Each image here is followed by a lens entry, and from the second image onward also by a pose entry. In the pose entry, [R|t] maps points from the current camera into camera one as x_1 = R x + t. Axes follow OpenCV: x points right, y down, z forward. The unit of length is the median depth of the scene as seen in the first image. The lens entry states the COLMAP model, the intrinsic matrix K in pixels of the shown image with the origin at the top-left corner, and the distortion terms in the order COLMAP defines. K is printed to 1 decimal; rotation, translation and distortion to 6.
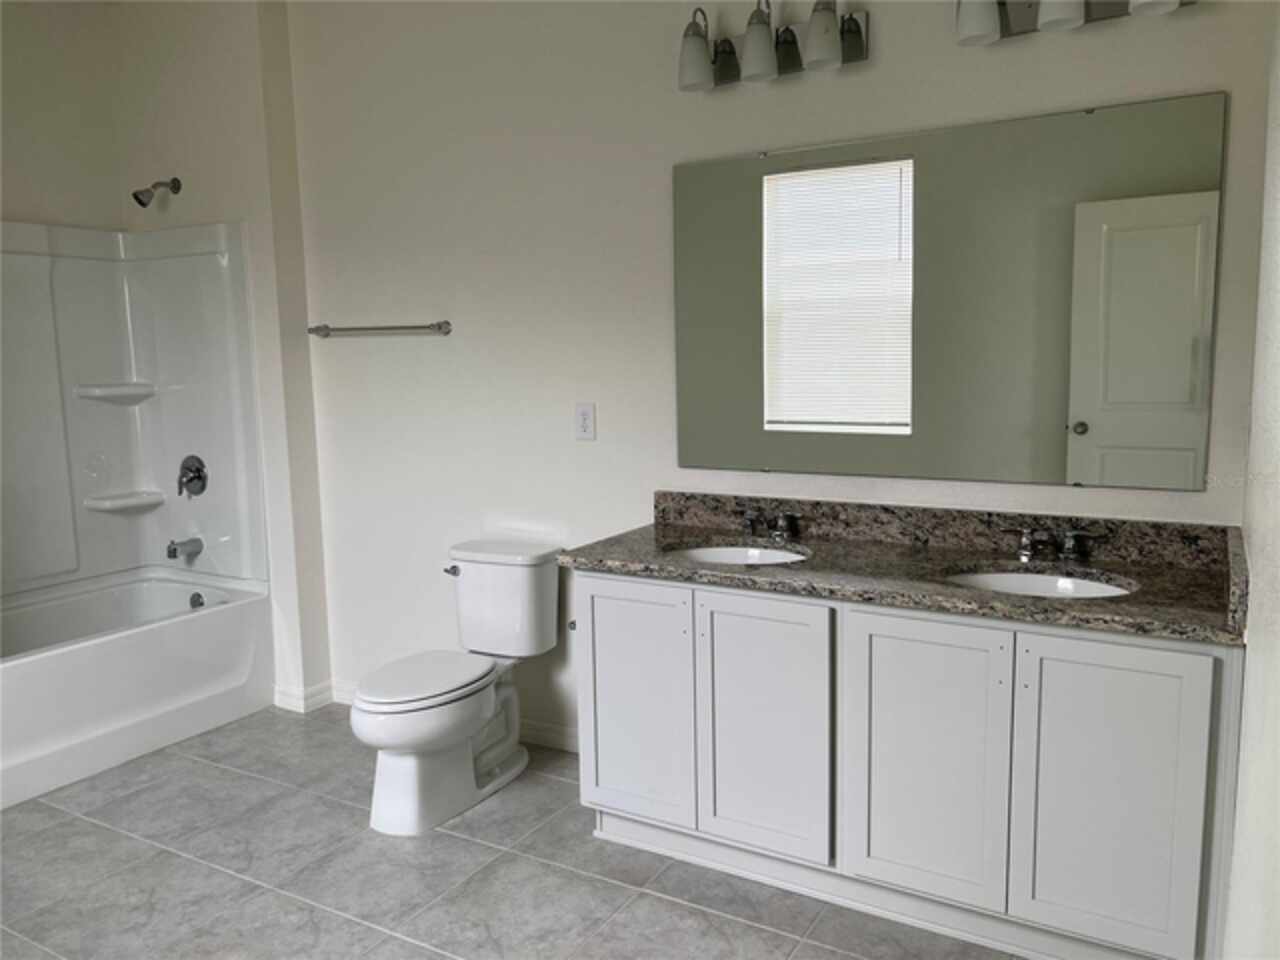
lens RADIAL K [[969.4, 0, 657.8], [0, 969.4, 476.5], [0, 0, 1]] dist [0.060975, -0.070974]
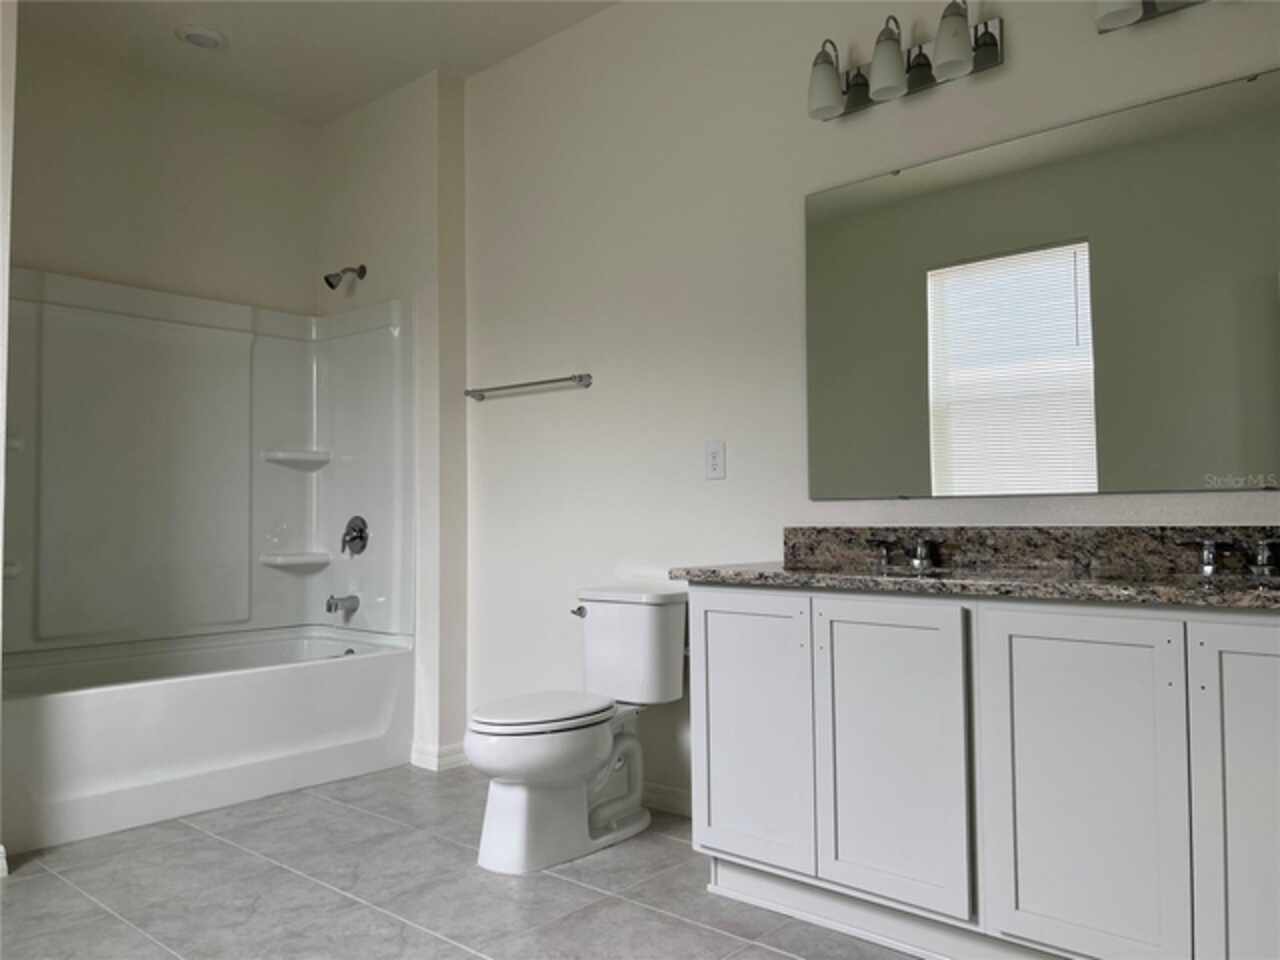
lens RADIAL K [[972.2, 0, 640.0], [0, 972.2, 480.0], [0, 0, 1]] dist [0.051000, -0.058417]
pose [[0.978915, 0.001561, -0.204263, 0.056315], [-0.034591, 0.986796, -0.158234, 0.135084], [0.201319, 0.161963, 0.966043, 0.048888]]
